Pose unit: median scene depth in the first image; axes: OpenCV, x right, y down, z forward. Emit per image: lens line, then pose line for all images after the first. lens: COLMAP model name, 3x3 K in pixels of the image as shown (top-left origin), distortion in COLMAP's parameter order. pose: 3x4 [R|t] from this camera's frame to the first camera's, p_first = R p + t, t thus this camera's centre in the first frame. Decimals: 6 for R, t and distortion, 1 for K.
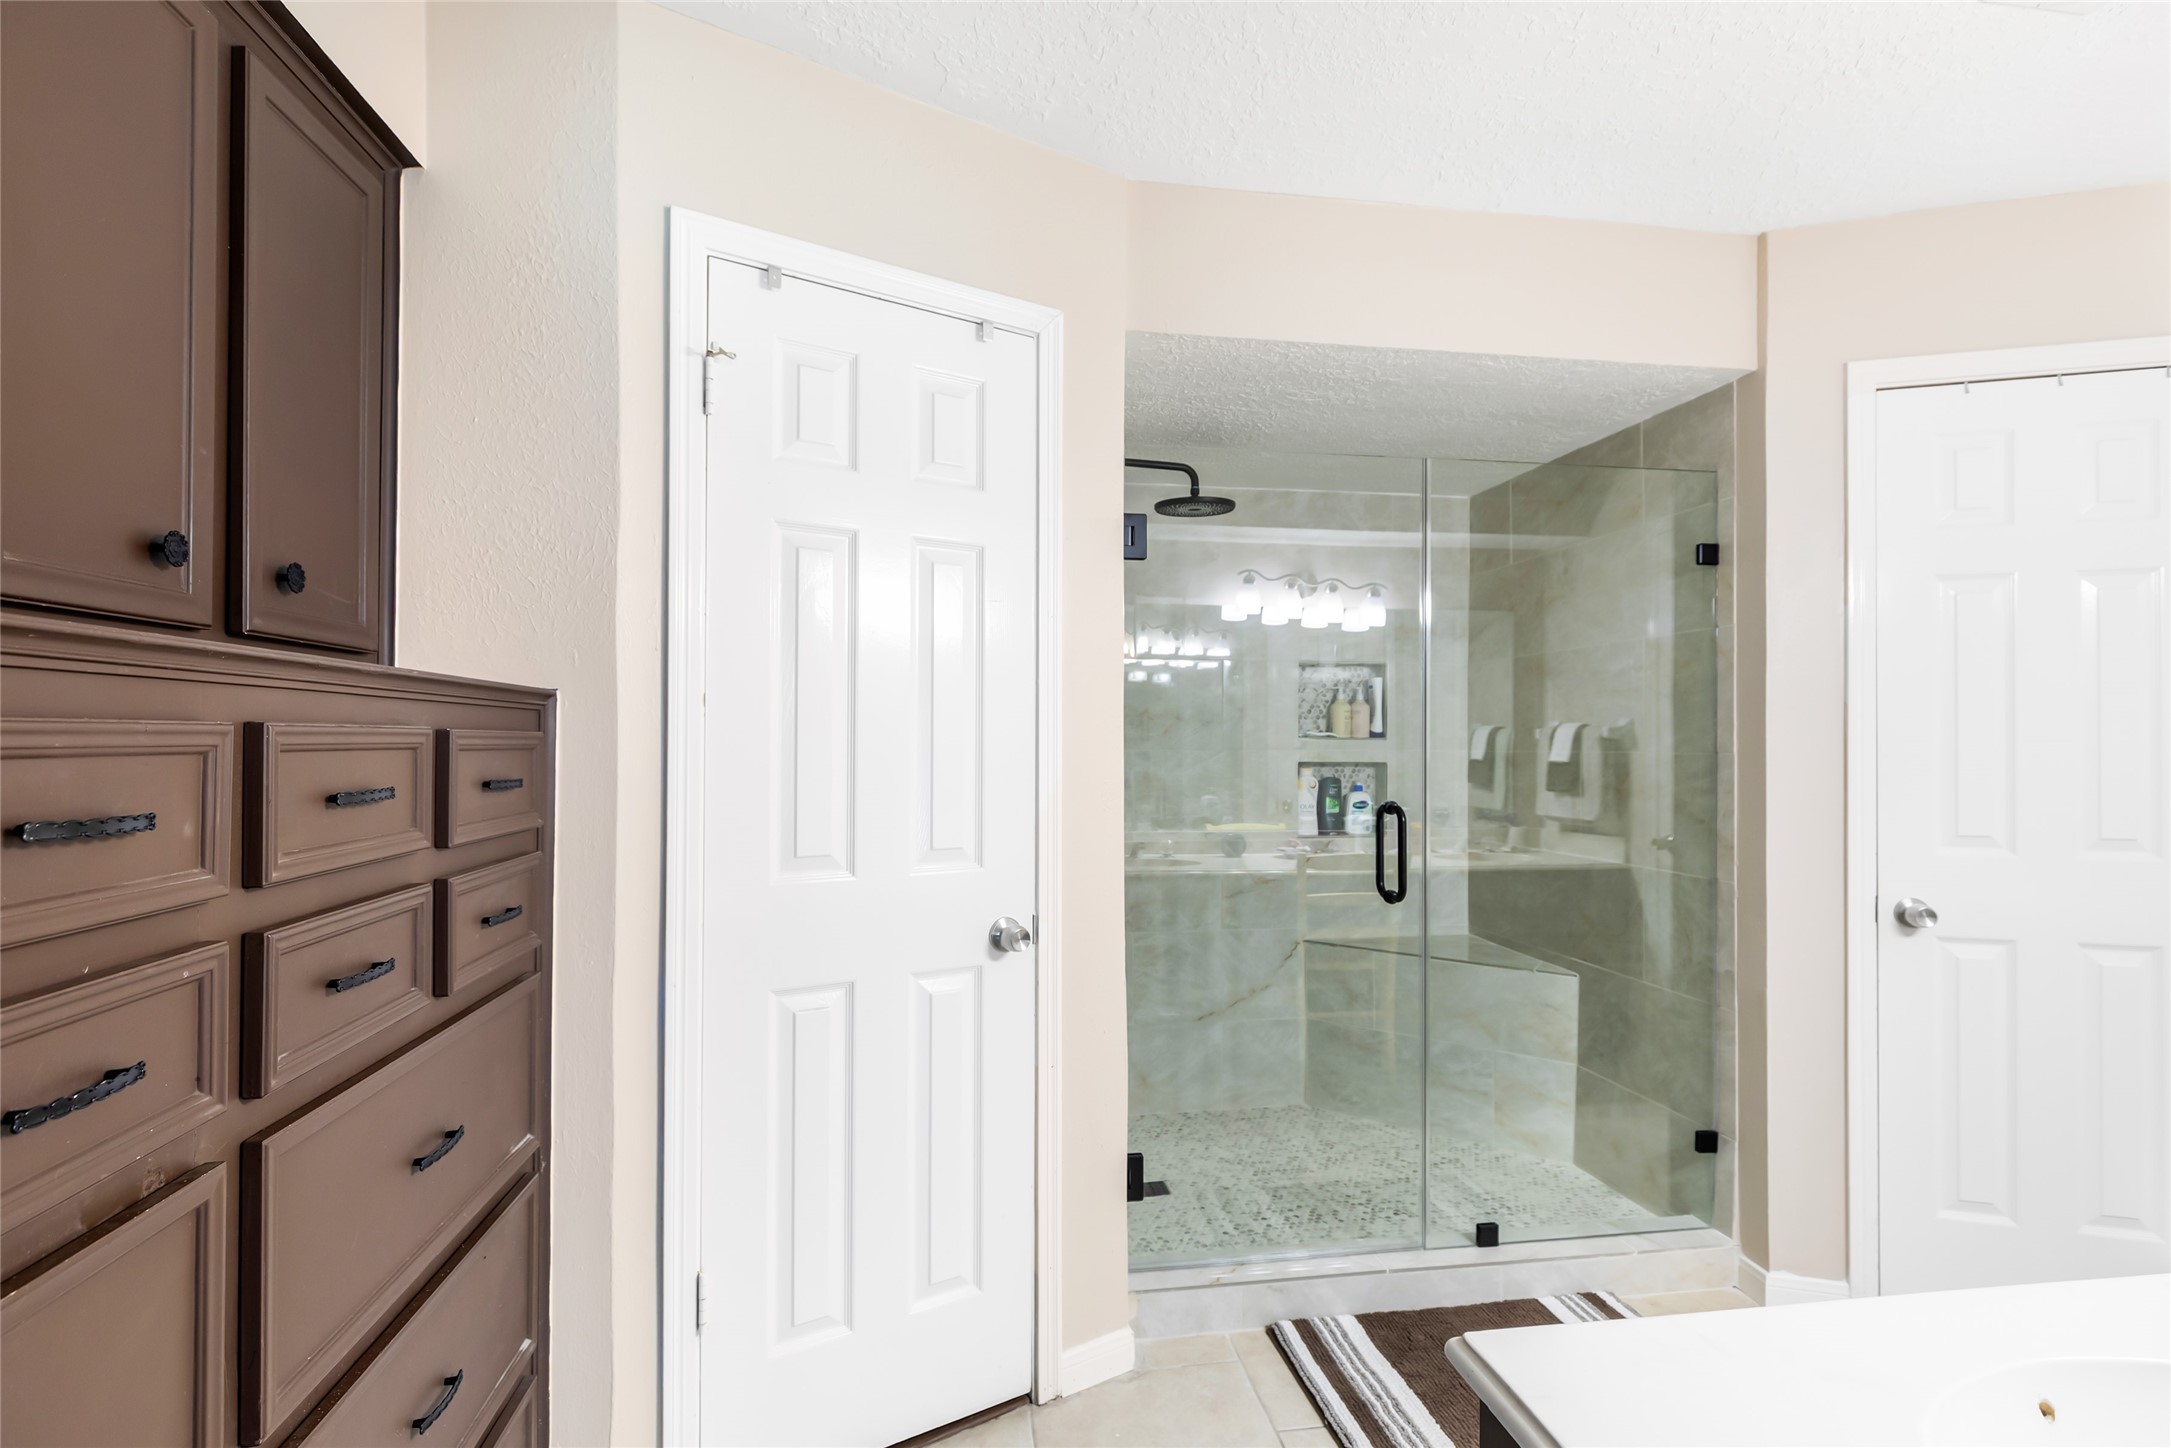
lens RADIAL K [[1005.5, 0, 1083.4], [0, 1005.5, 729.5], [0, 0, 1]] dist [0.004595, -0.000879]
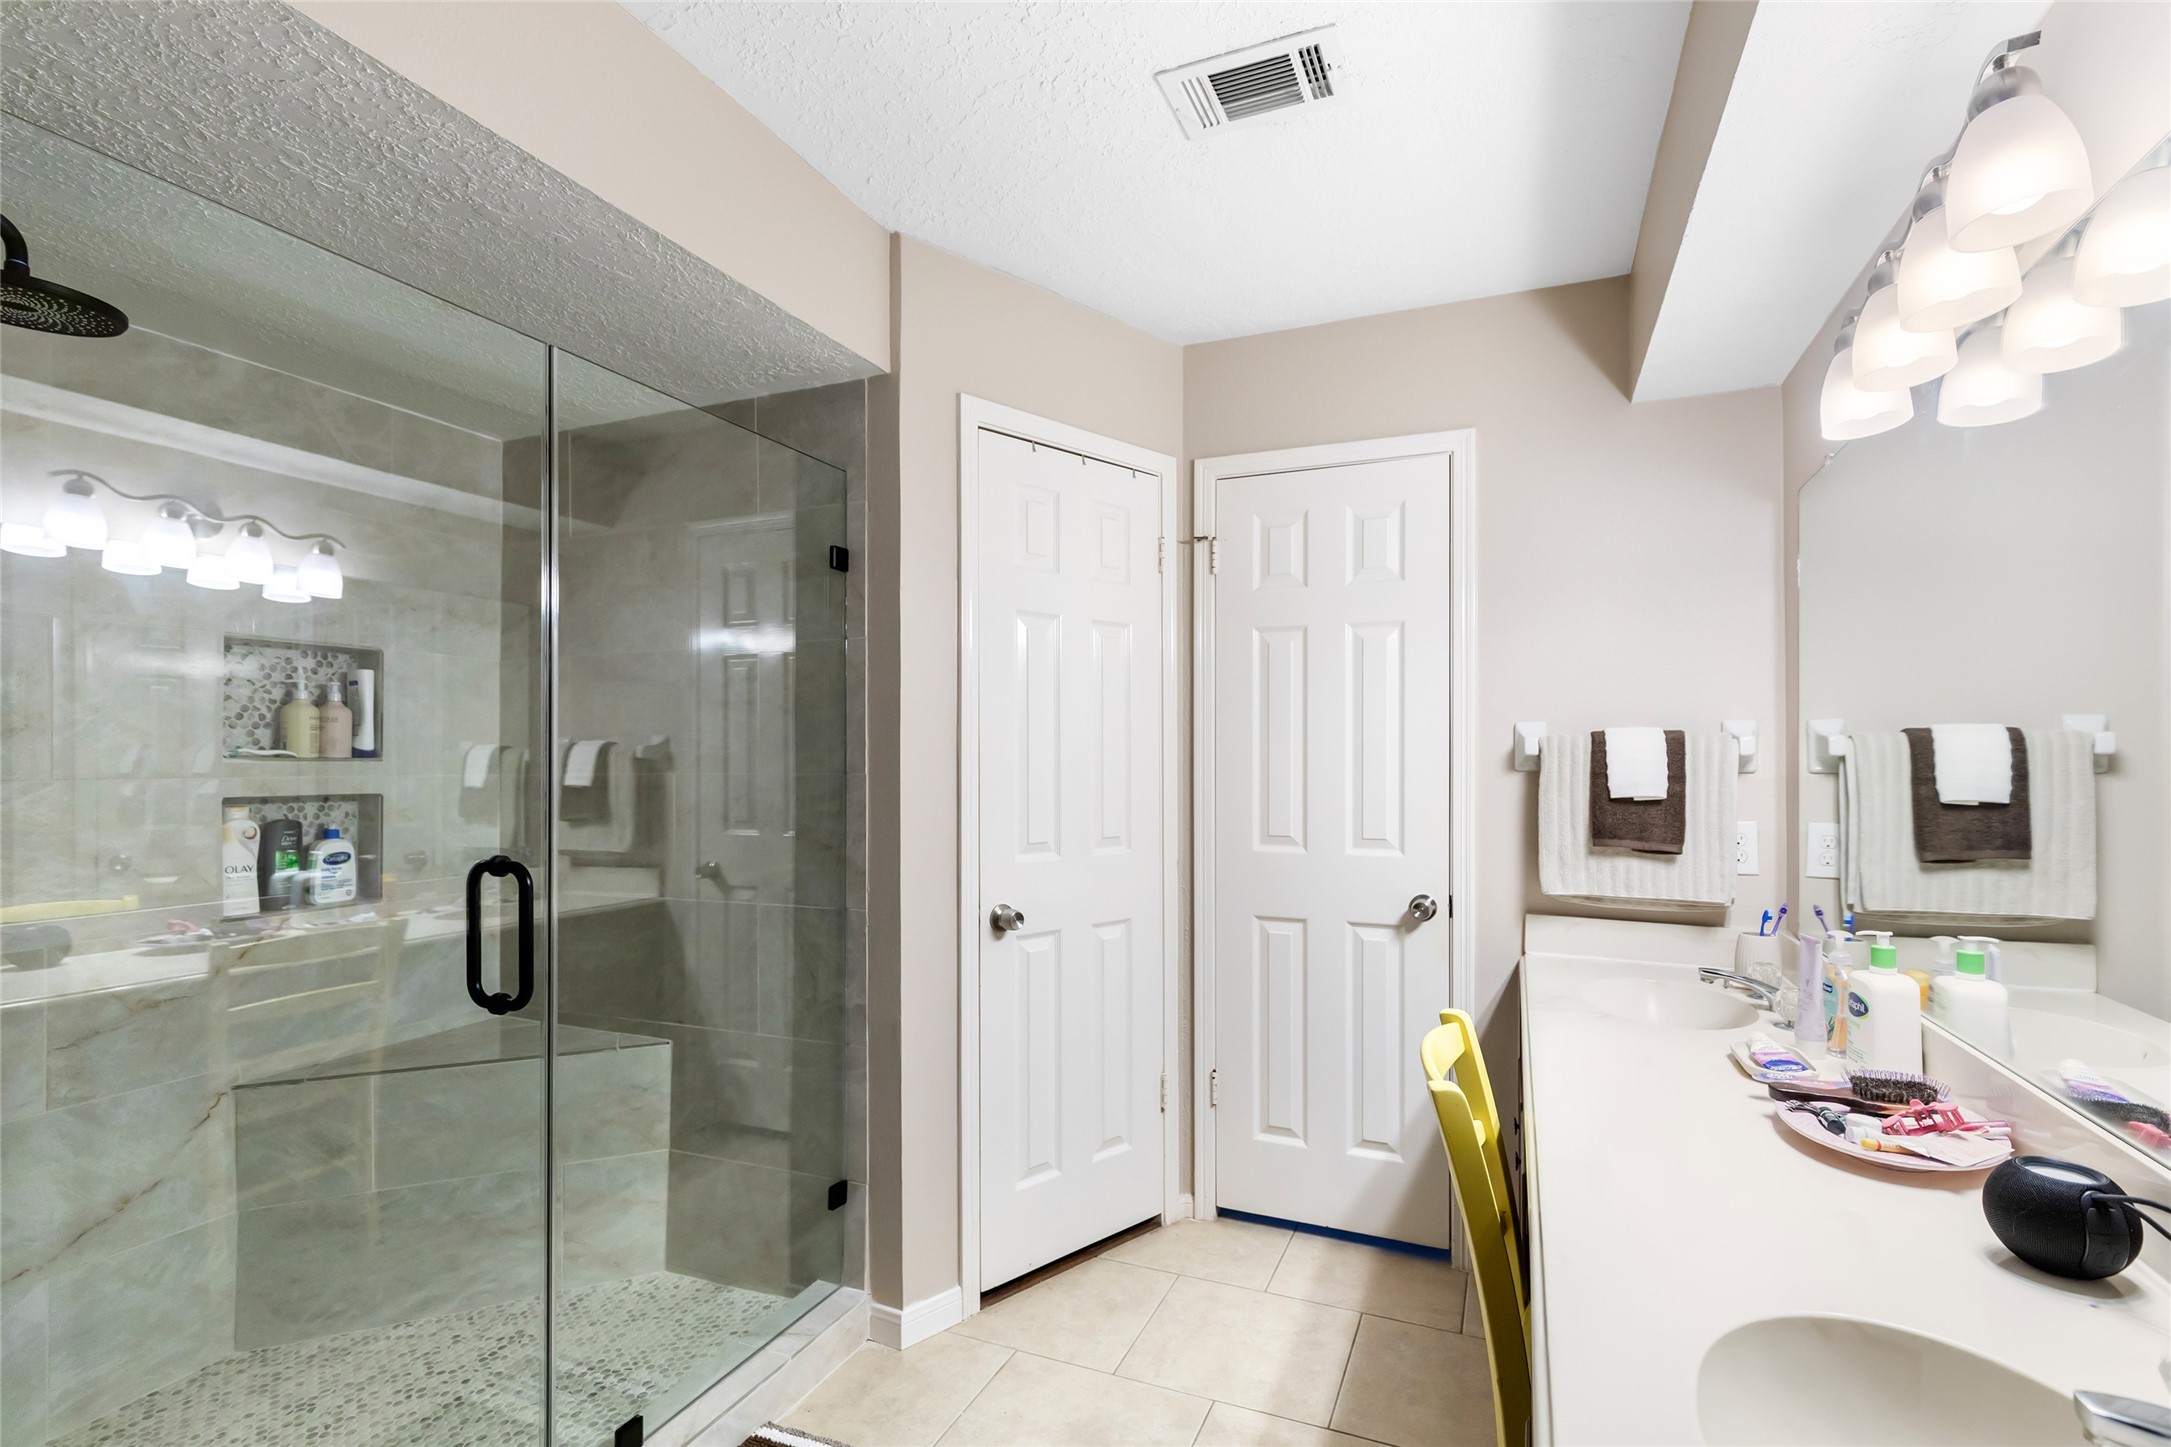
lens RADIAL K [[1005.5, 0, 1094.6], [0, 1005.5, 753.8], [0, 0, 1]] dist [0.004595, -0.000879]
pose [[0.523620, 0.001469, 0.851951, -0.036444], [-0.005149, 0.999986, 0.001441, 0.002405], [-0.851936, -0.005141, 0.523620, 0.265112]]
